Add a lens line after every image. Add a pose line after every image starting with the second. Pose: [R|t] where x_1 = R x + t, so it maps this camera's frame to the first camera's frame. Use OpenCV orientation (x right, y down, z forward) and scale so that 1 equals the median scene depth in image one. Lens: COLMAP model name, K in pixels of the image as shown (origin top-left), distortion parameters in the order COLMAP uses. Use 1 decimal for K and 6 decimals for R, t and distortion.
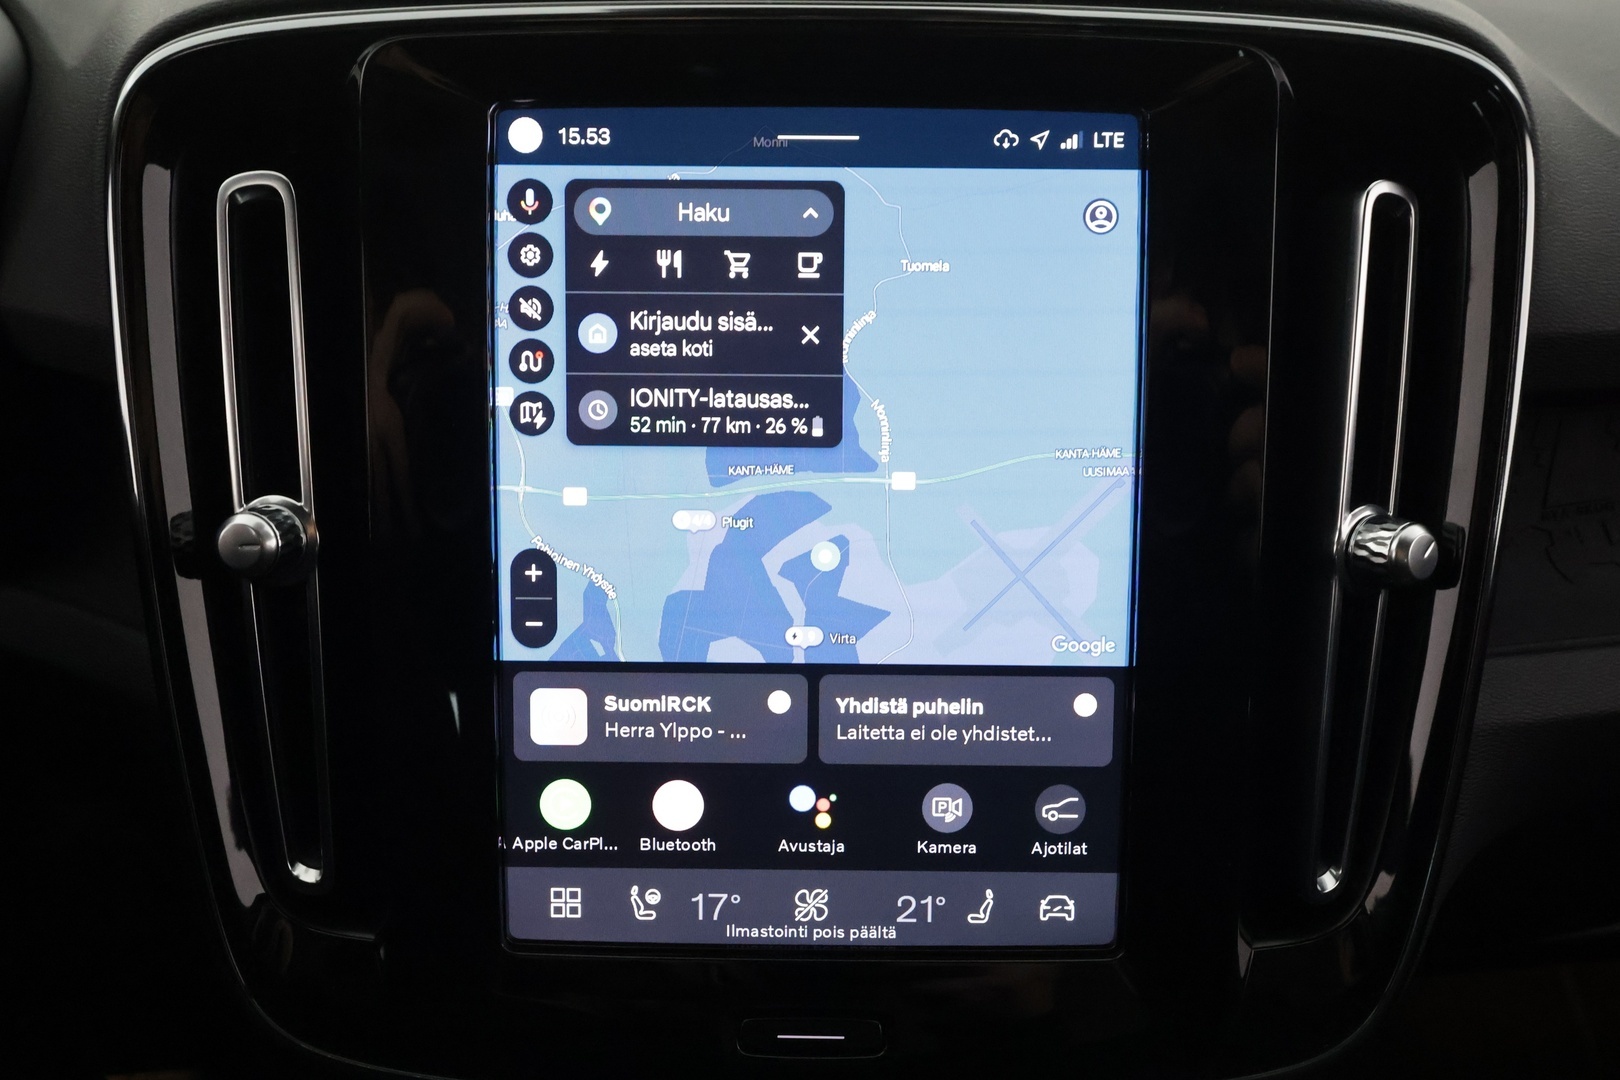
lens RADIAL K [[1307.4, 0, 810.1], [0, 1307.4, 539.1], [0, 0, 1]] dist [0.009278, -0.005799]
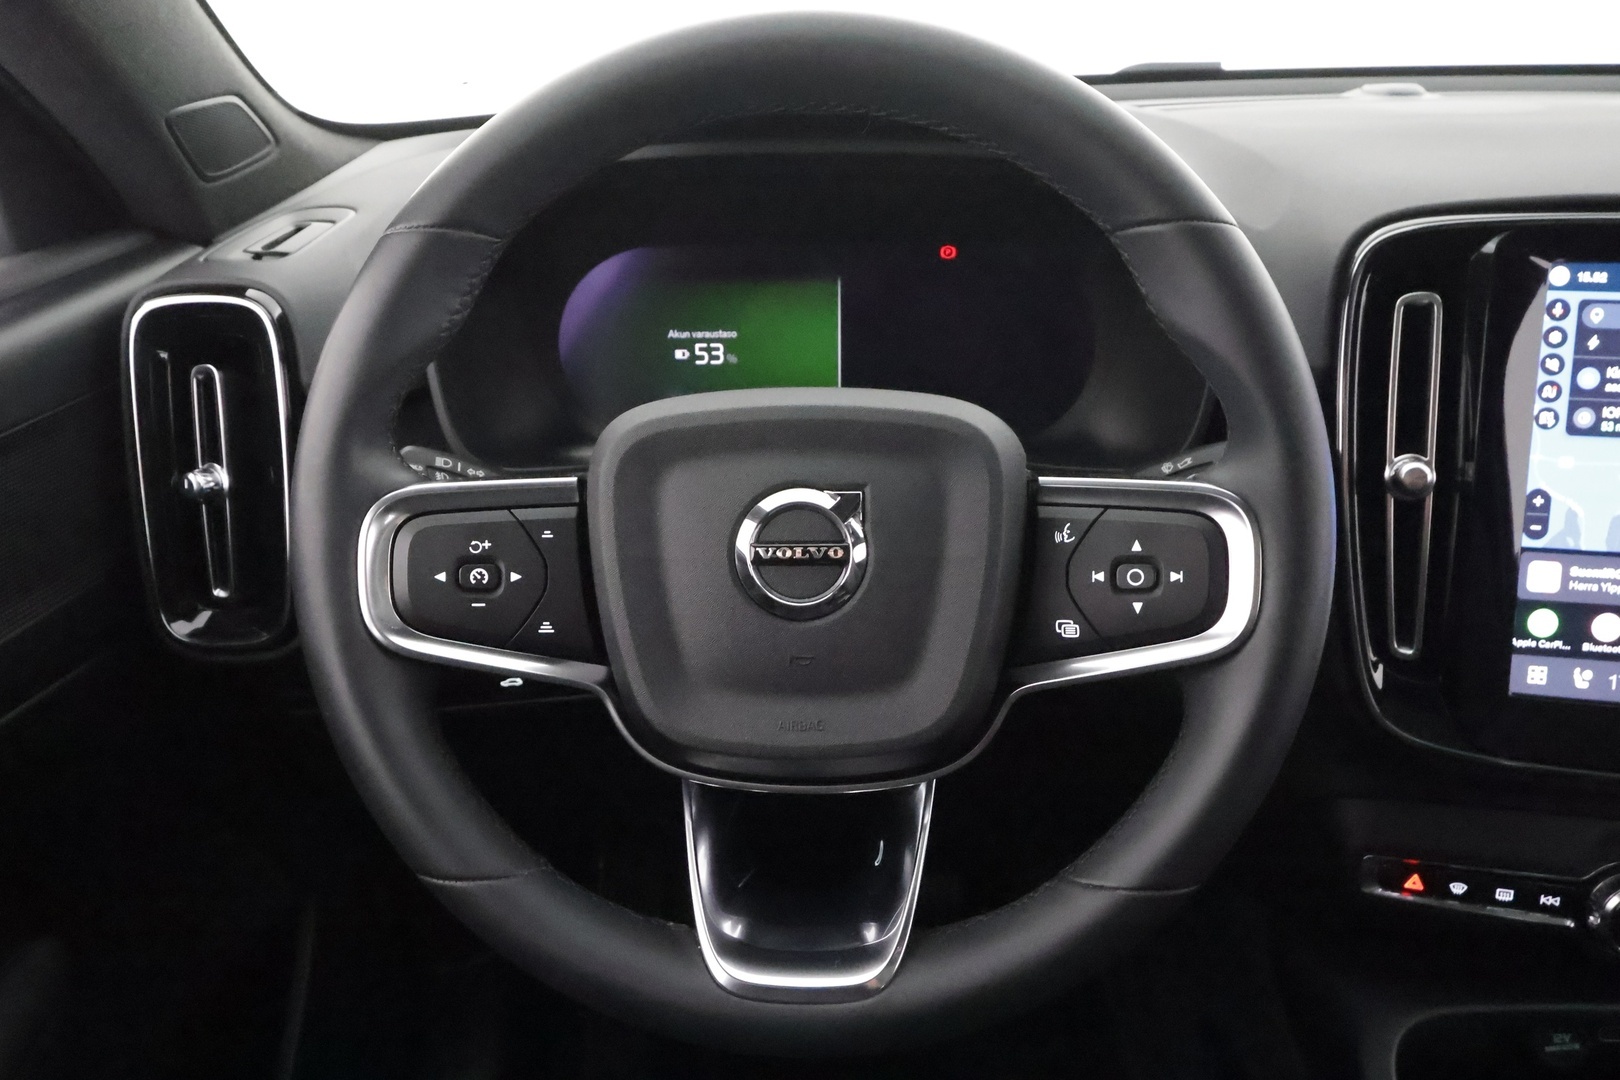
lens RADIAL K [[1248.6, 0, 811.1], [0, 1248.6, 554.4], [0, 0, 1]] dist [-0.005354, 0.010274]
pose [[0.987079, 0.053947, -0.150879, -1.000412], [-0.053875, 0.998537, 0.004568, 0.155532], [0.150904, 0.003620, 0.988542, -0.994263]]
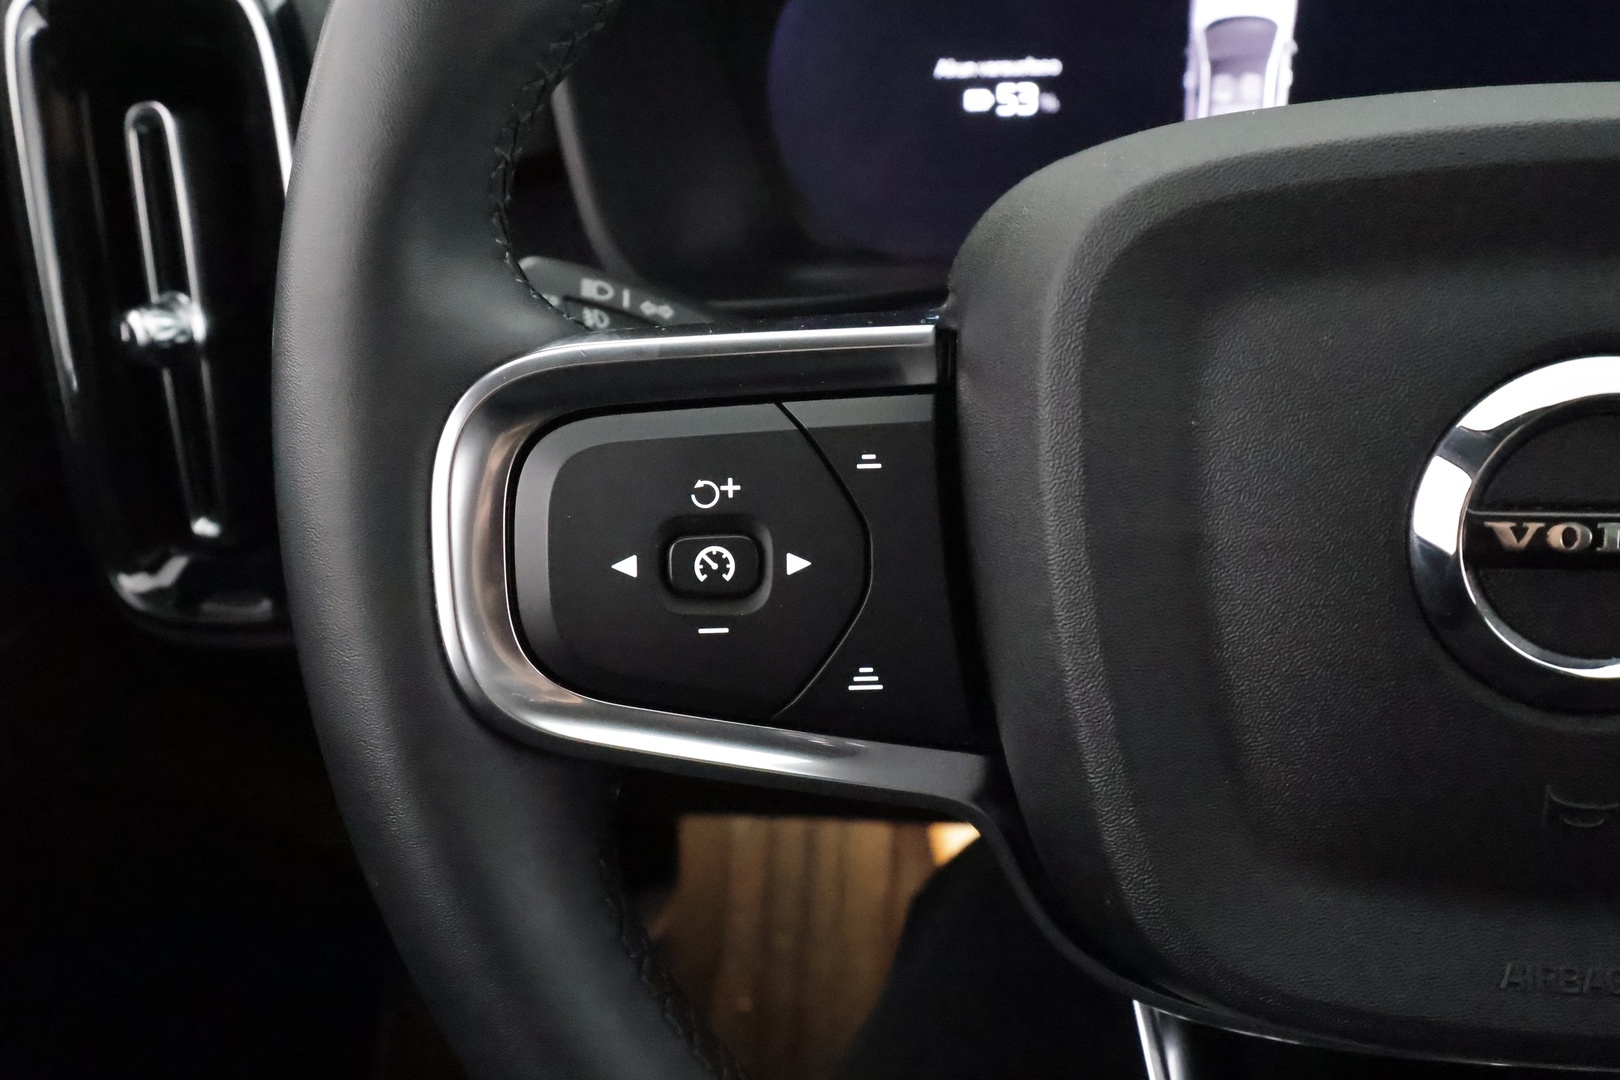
lens RADIAL K [[1307.4, 0, 798.5], [0, 1307.4, 536.4], [0, 0, 1]] dist [0.009278, -0.005799]
pose [[0.969755, 0.082930, -0.229561, -1.442976], [-0.056437, 0.991209, 0.119664, 0.113616], [0.237466, -0.103089, 0.965910, -0.168826]]
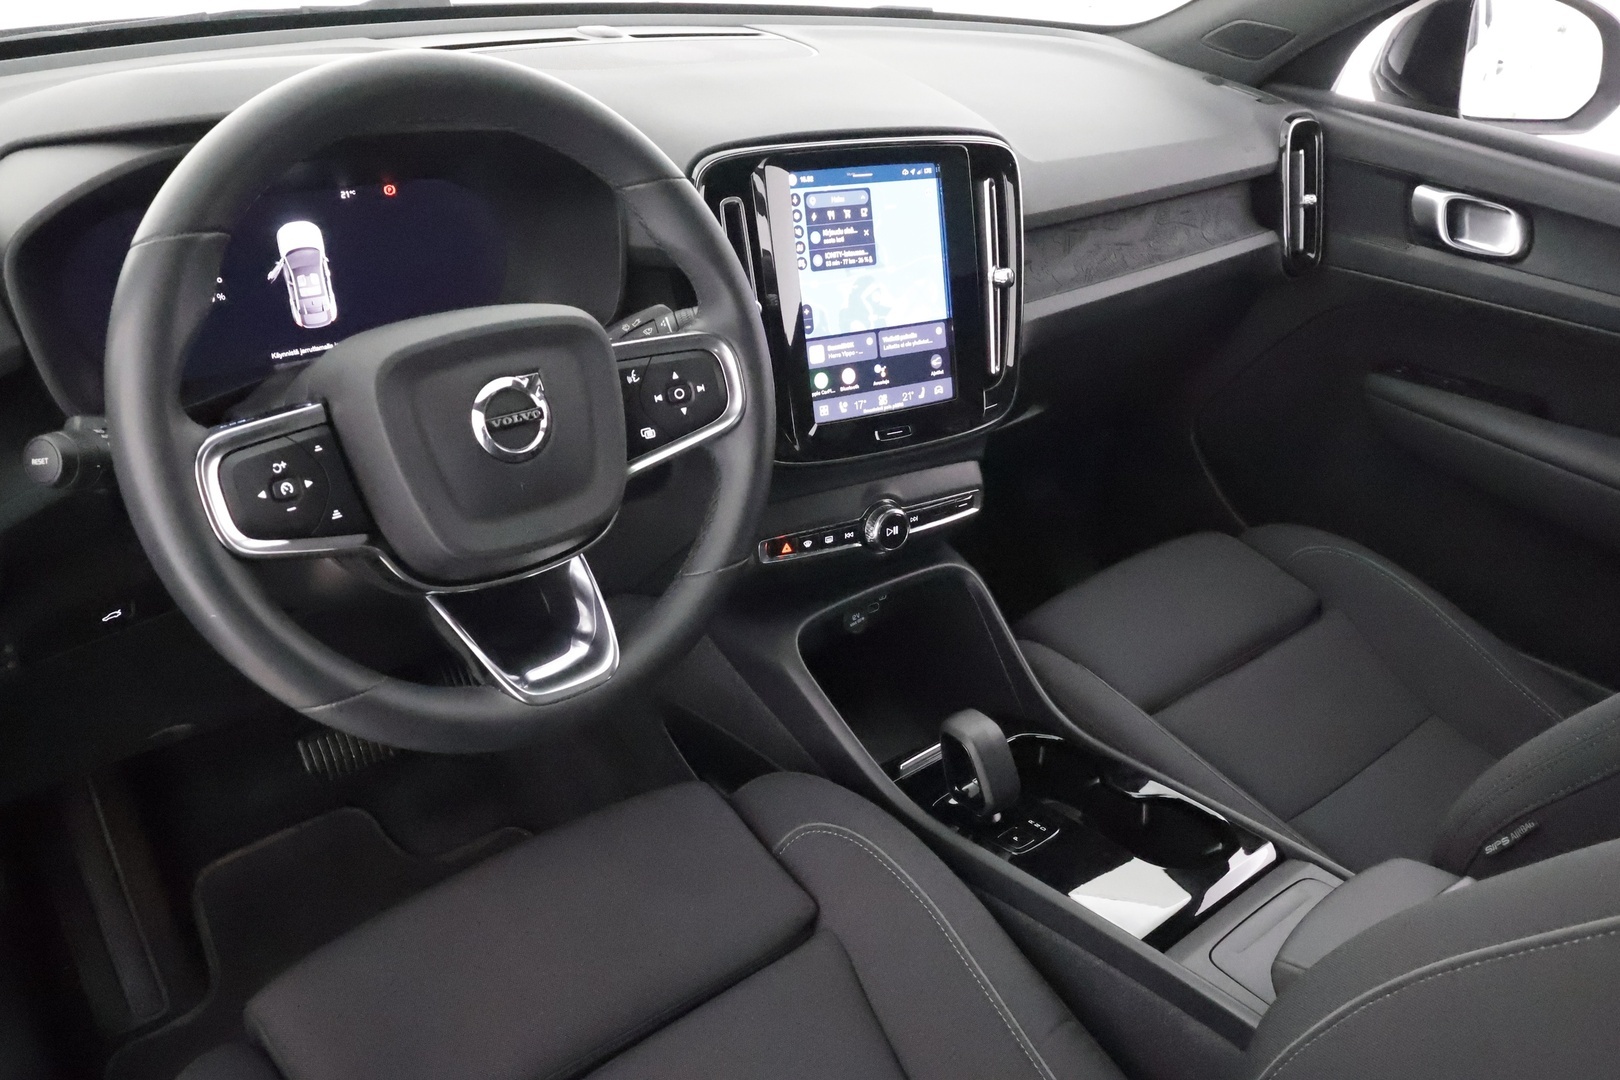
lens RADIAL K [[1268.8, 0, 806.1], [0, 1268.8, 537.7], [0, 0, 1]] dist [0.013100, 0.002835]
pose [[0.831189, -0.210876, 0.514448, -2.031853], [0.157886, 0.976714, 0.145268, 0.120161], [-0.533102, -0.039521, 0.845127, -1.793475]]
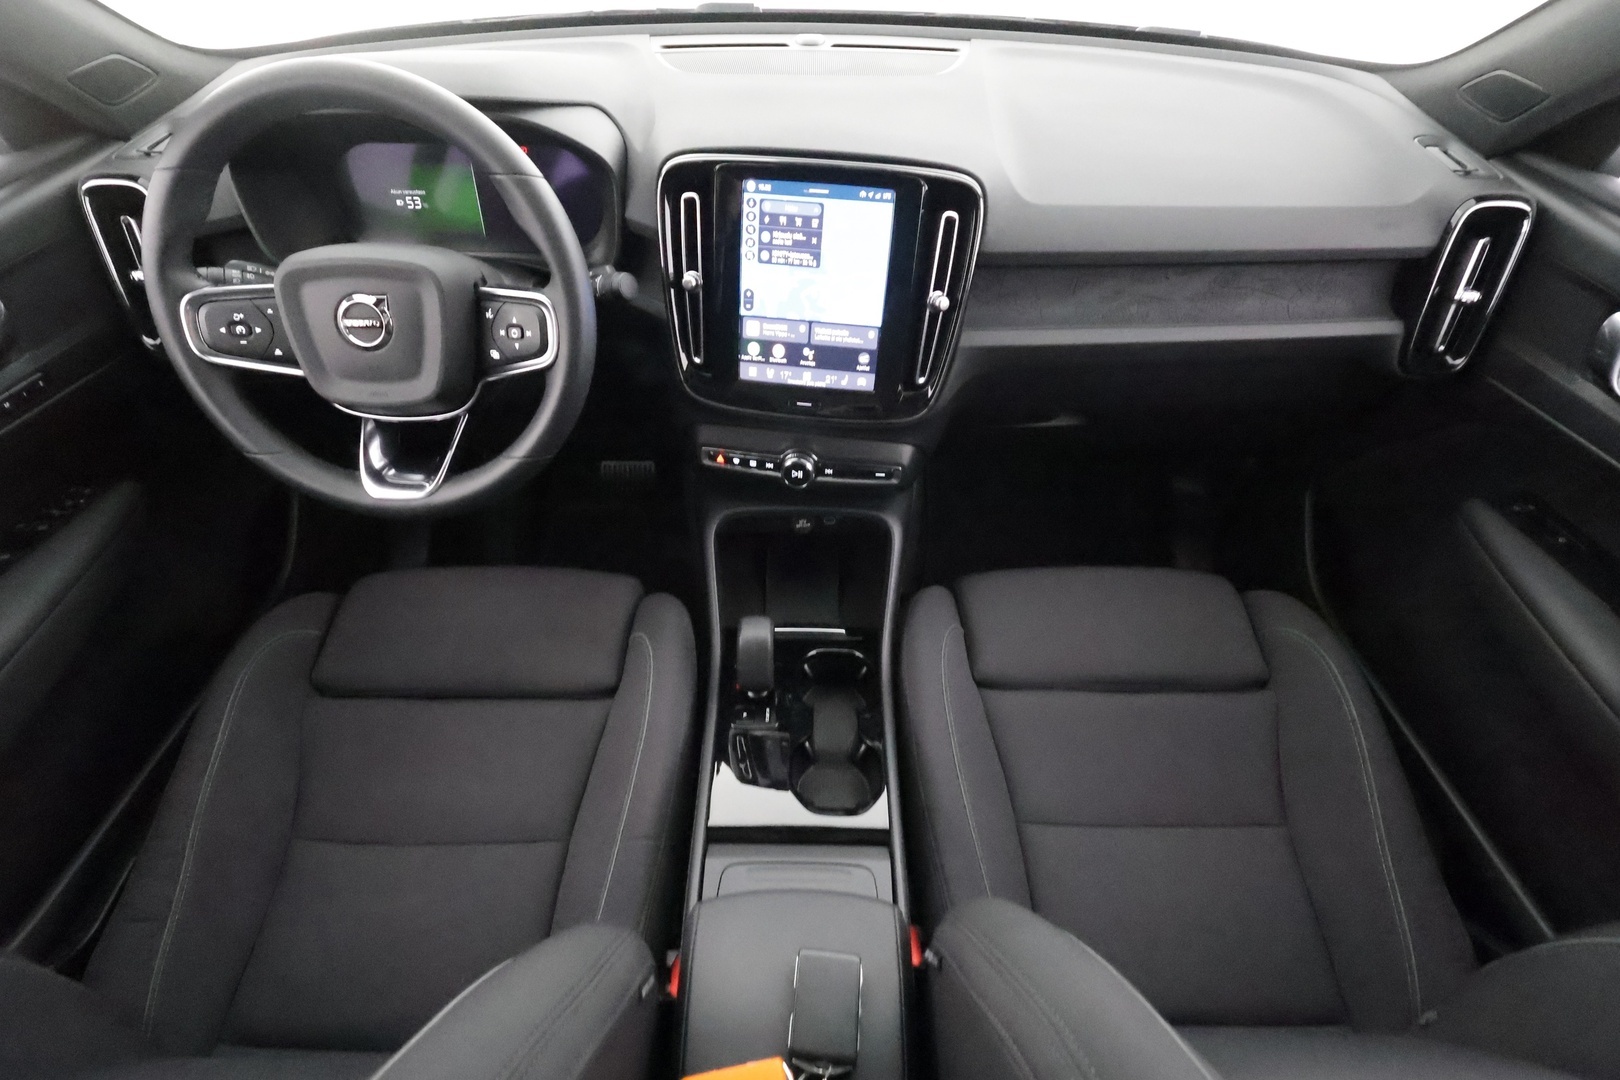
lens RADIAL K [[755.8, 0, 807.4], [0, 755.8, 549.2], [0, 0, 1]] dist [-0.000662, 0.002098]
pose [[0.992333, 0.097762, -0.075619, 0.263436], [-0.065283, 0.934116, 0.350948, -0.077904], [0.104947, -0.343321, 0.933337, -1.664294]]
